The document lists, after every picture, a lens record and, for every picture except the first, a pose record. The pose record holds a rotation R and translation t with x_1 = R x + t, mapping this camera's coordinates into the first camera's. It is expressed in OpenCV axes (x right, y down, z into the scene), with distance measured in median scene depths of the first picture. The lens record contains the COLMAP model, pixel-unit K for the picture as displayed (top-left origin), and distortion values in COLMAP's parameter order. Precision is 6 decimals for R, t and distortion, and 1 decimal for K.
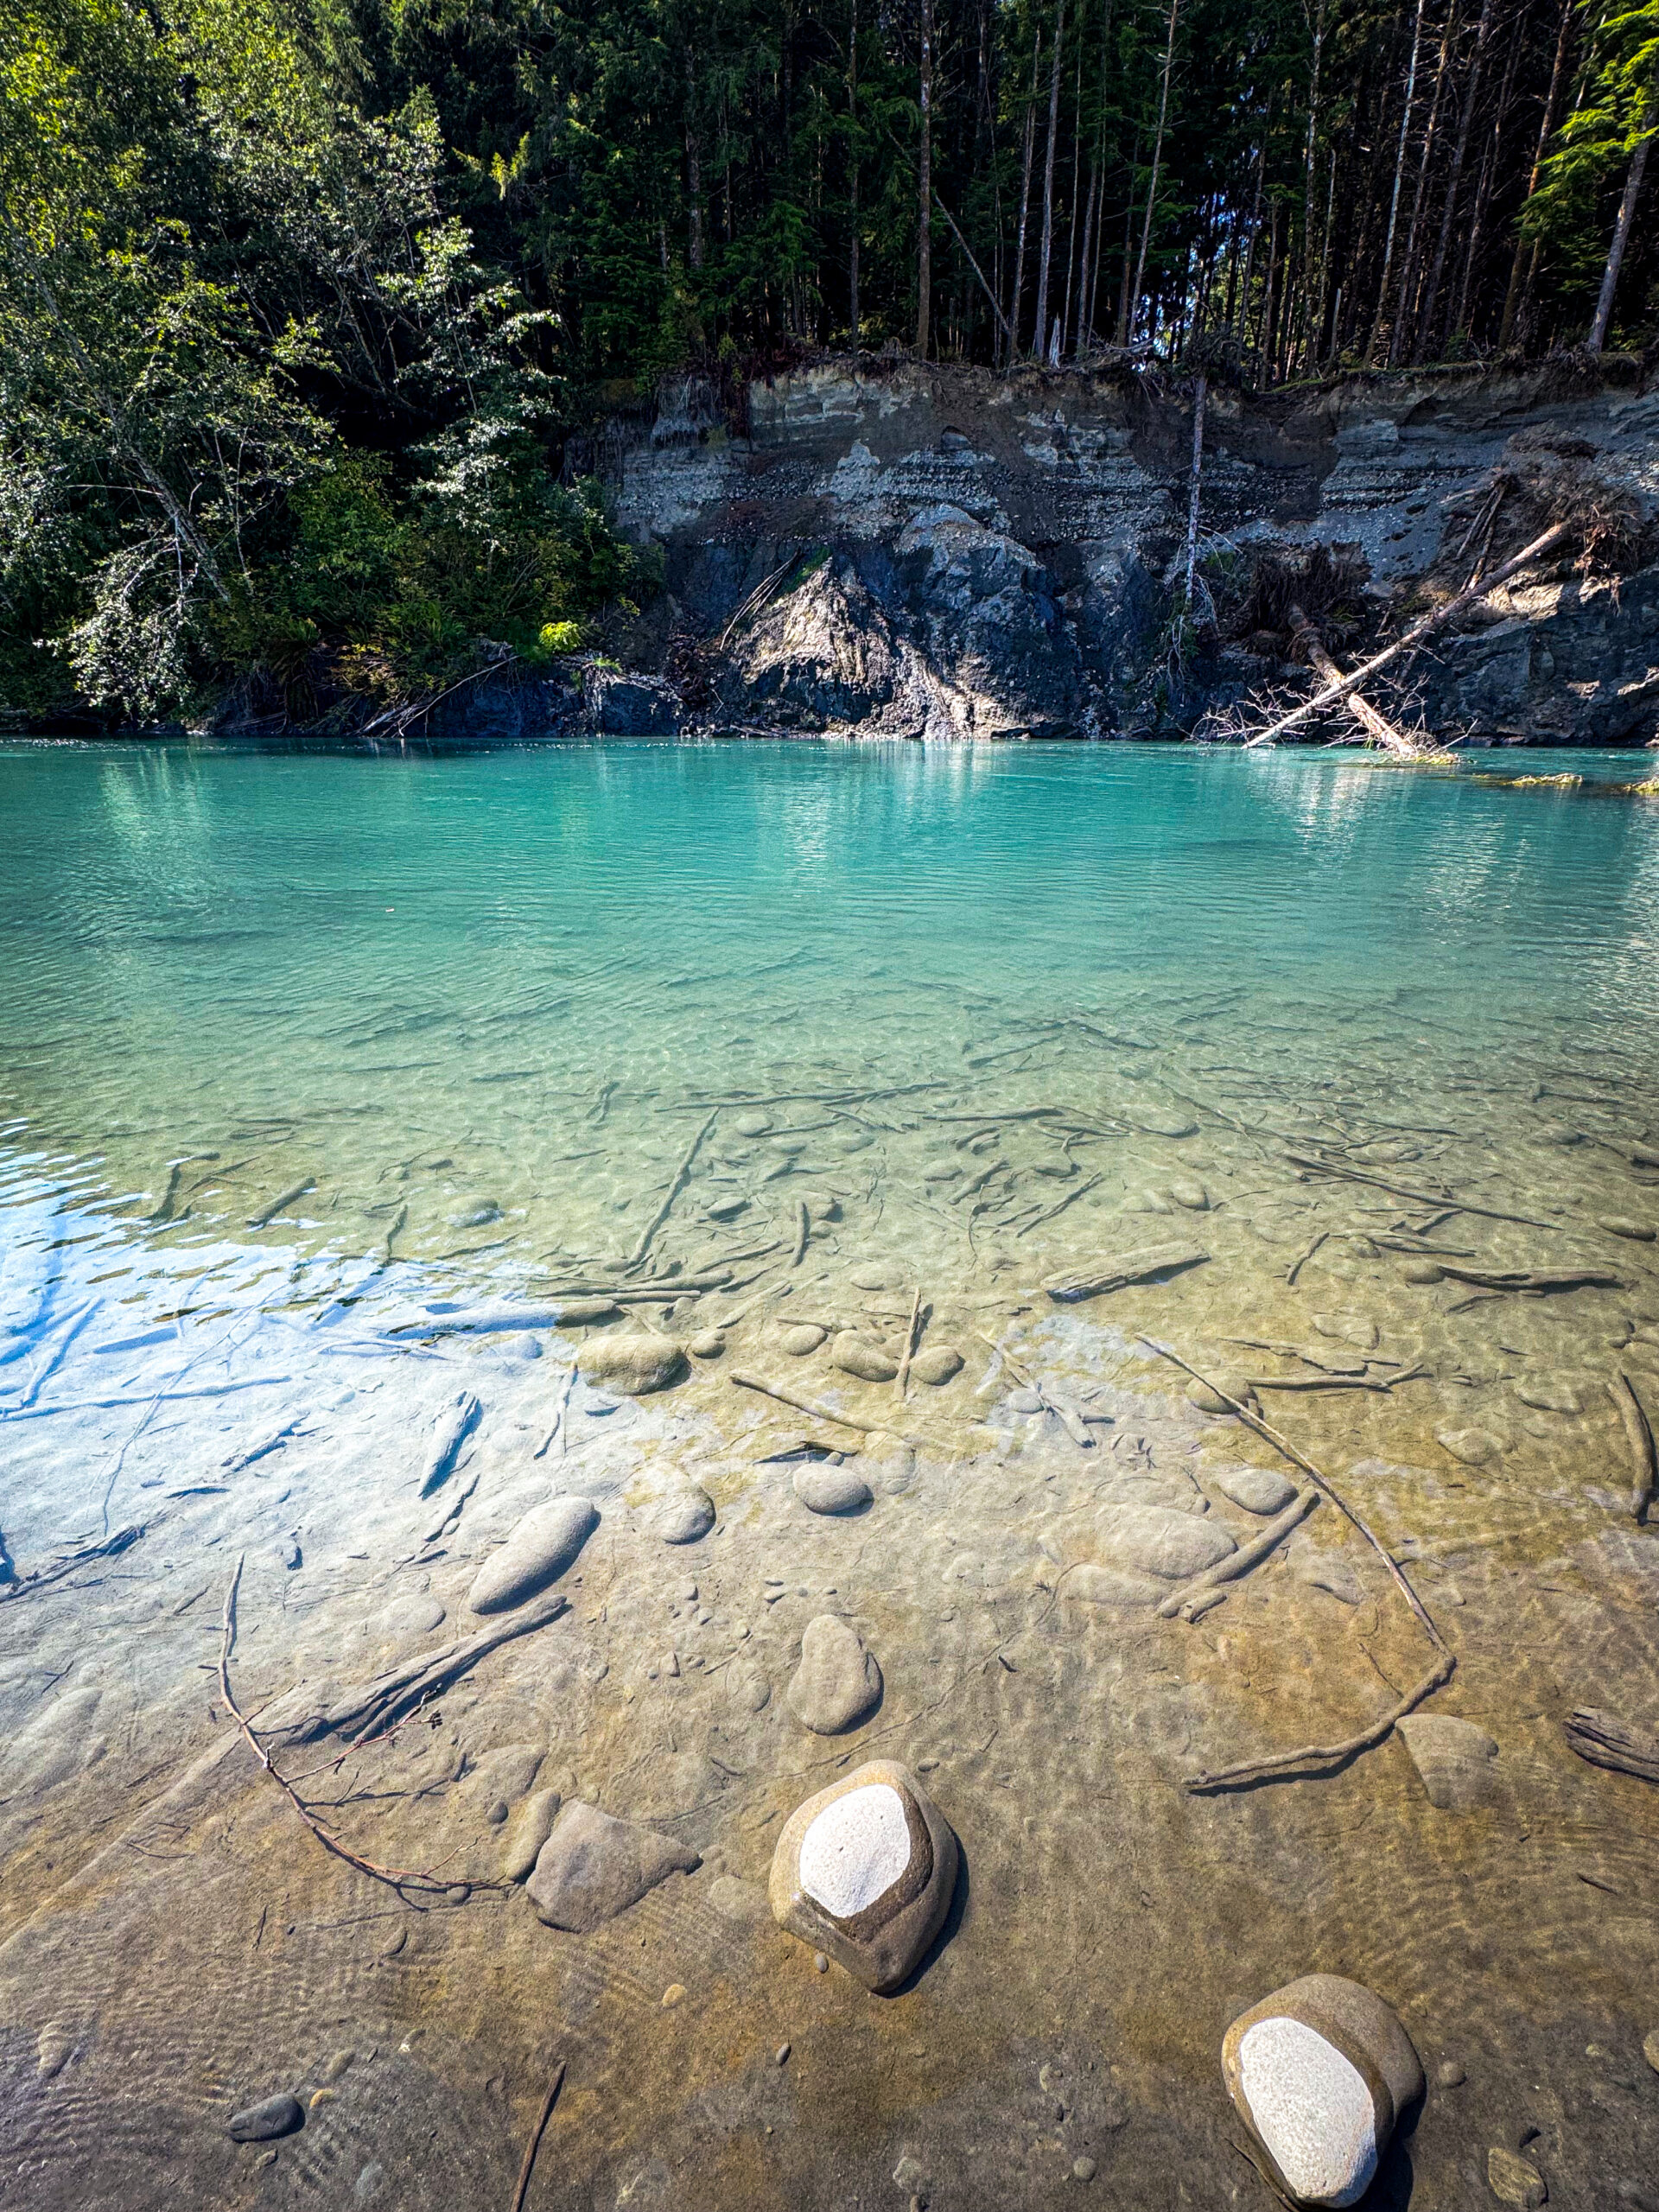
lens RADIAL K [[1034.9, 0, 828.3], [0, 1034.9, 1102.5], [0, 0, 1]] dist [-0.000331, -0.000347]
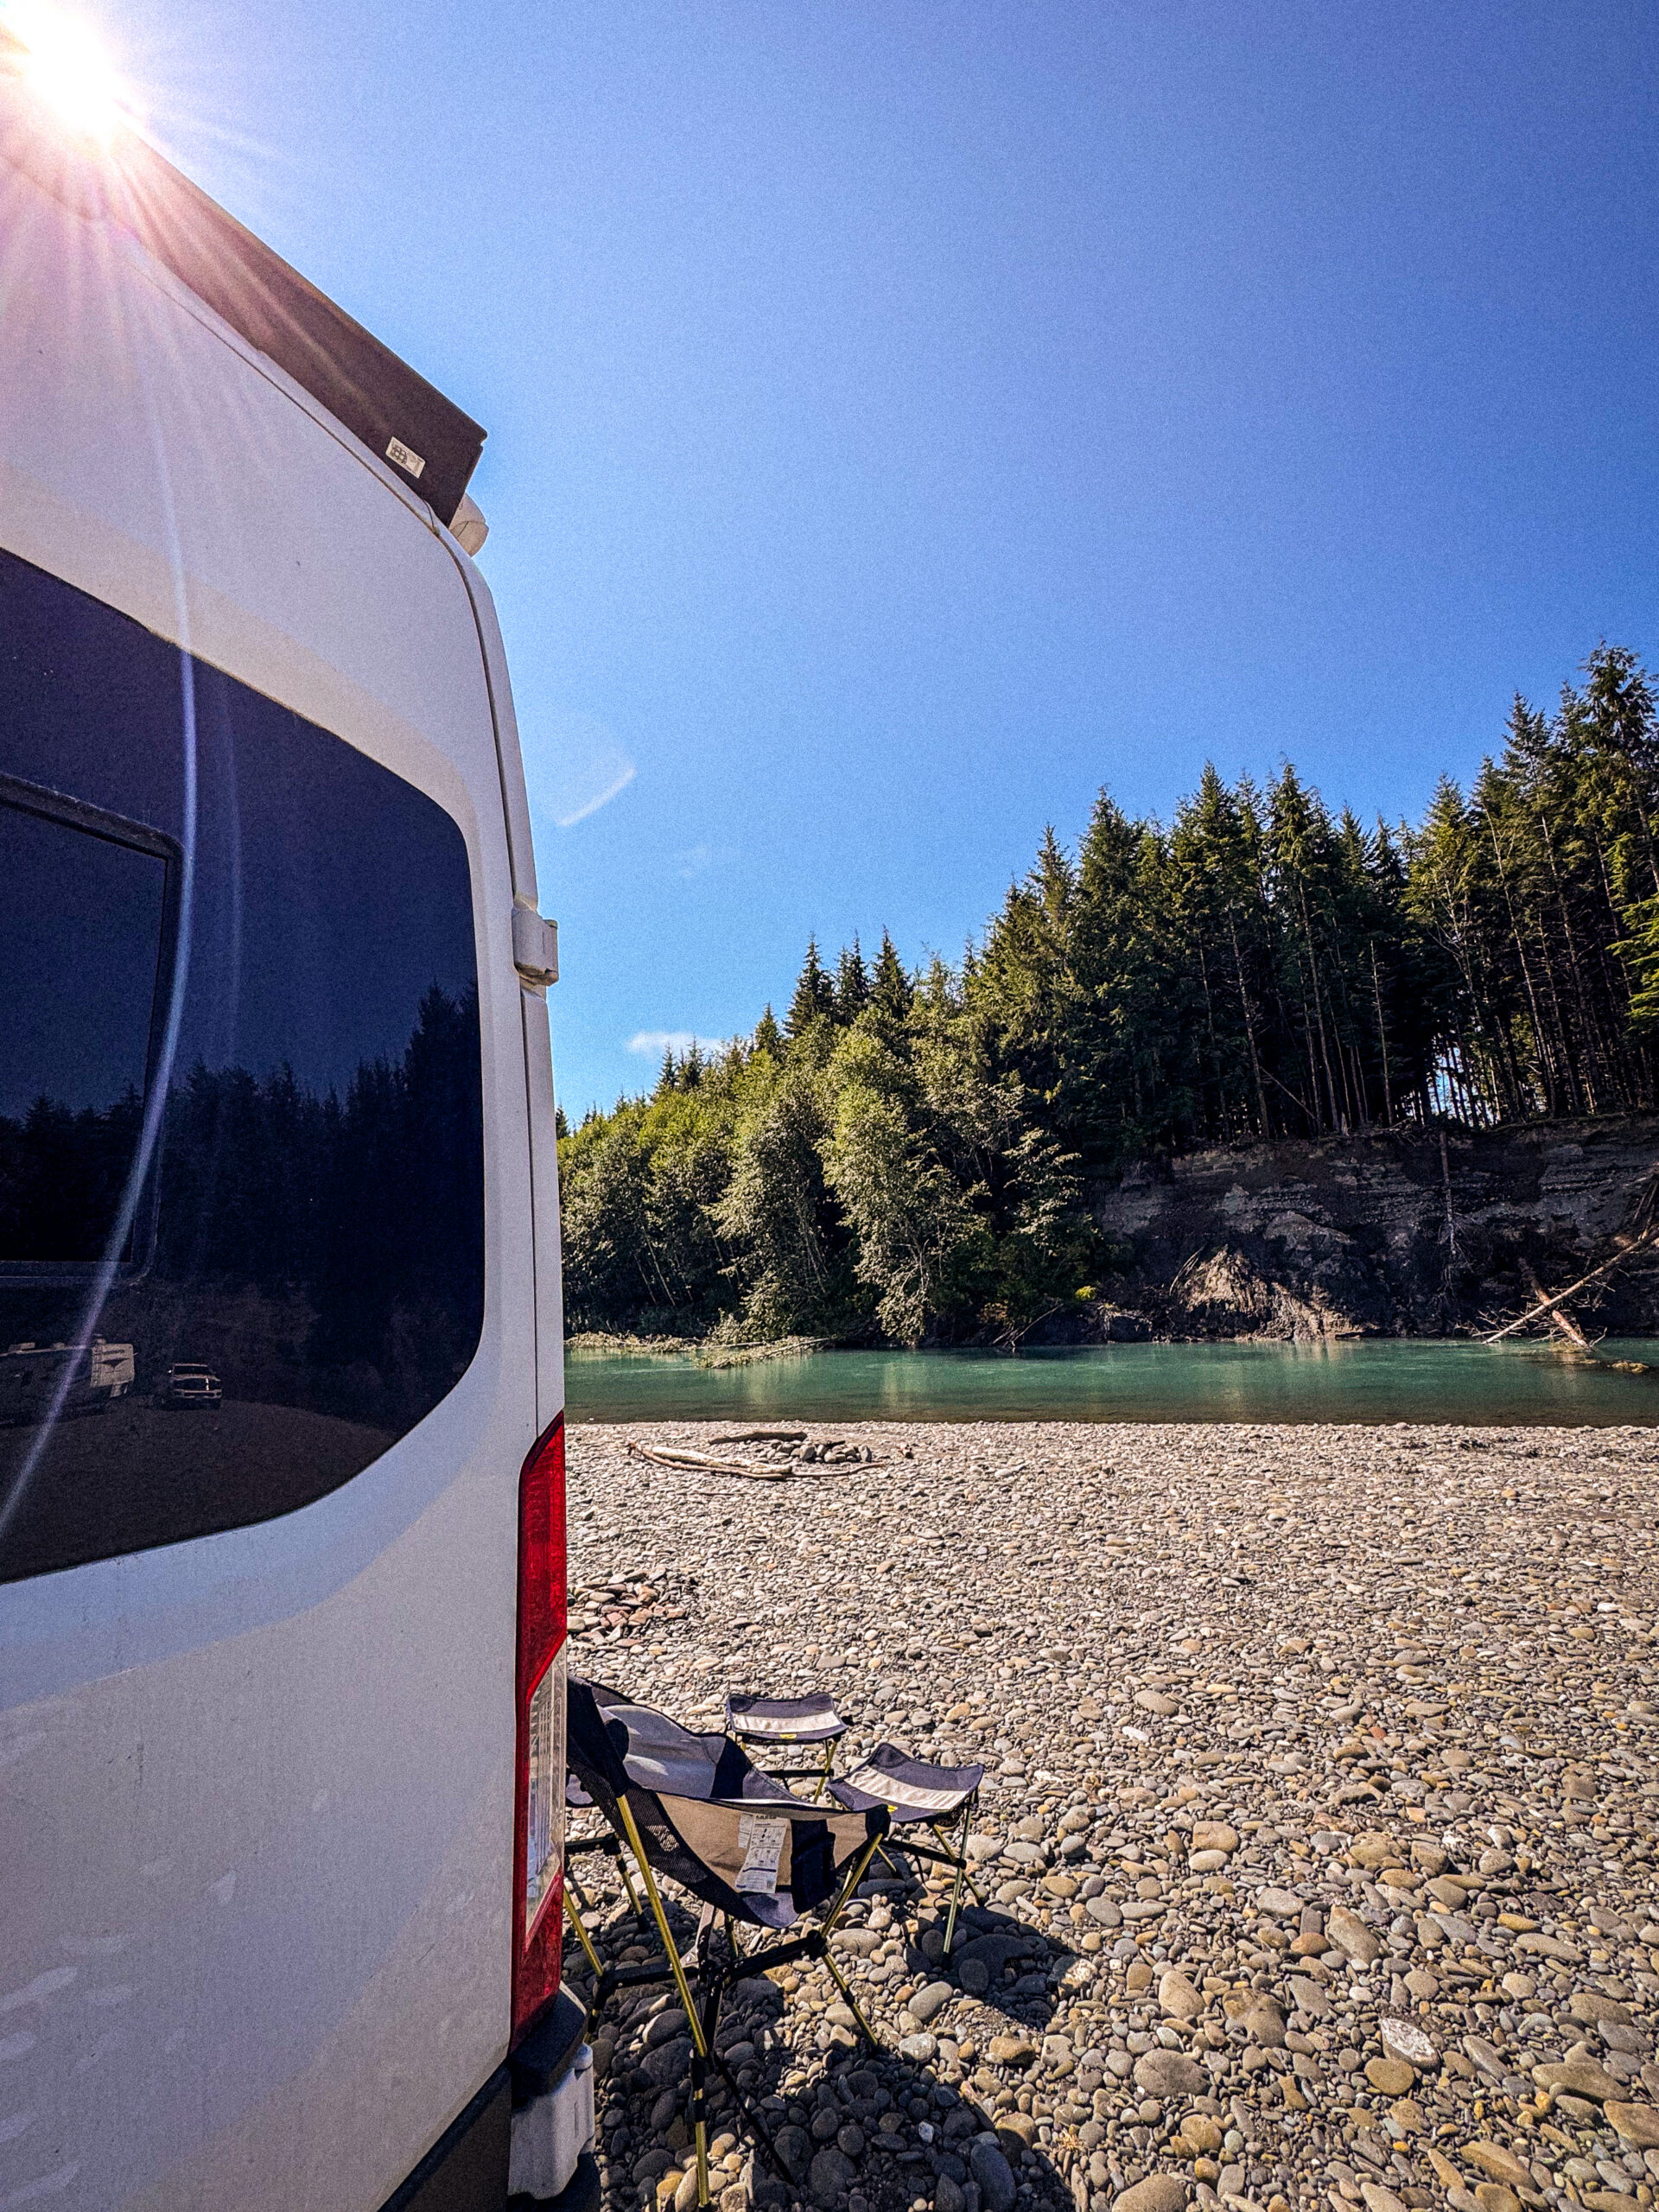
lens RADIAL K [[890.7, 0, 840.2], [0, 890.7, 1105.6], [0, 0, 1]] dist [0.000123, 0.000184]
pose [[0.910807, -0.130293, -0.391733, 0.030319], [-0.104522, 0.845195, -0.524138, 0.186902], [0.399382, 0.518333, 0.756191, -0.653737]]
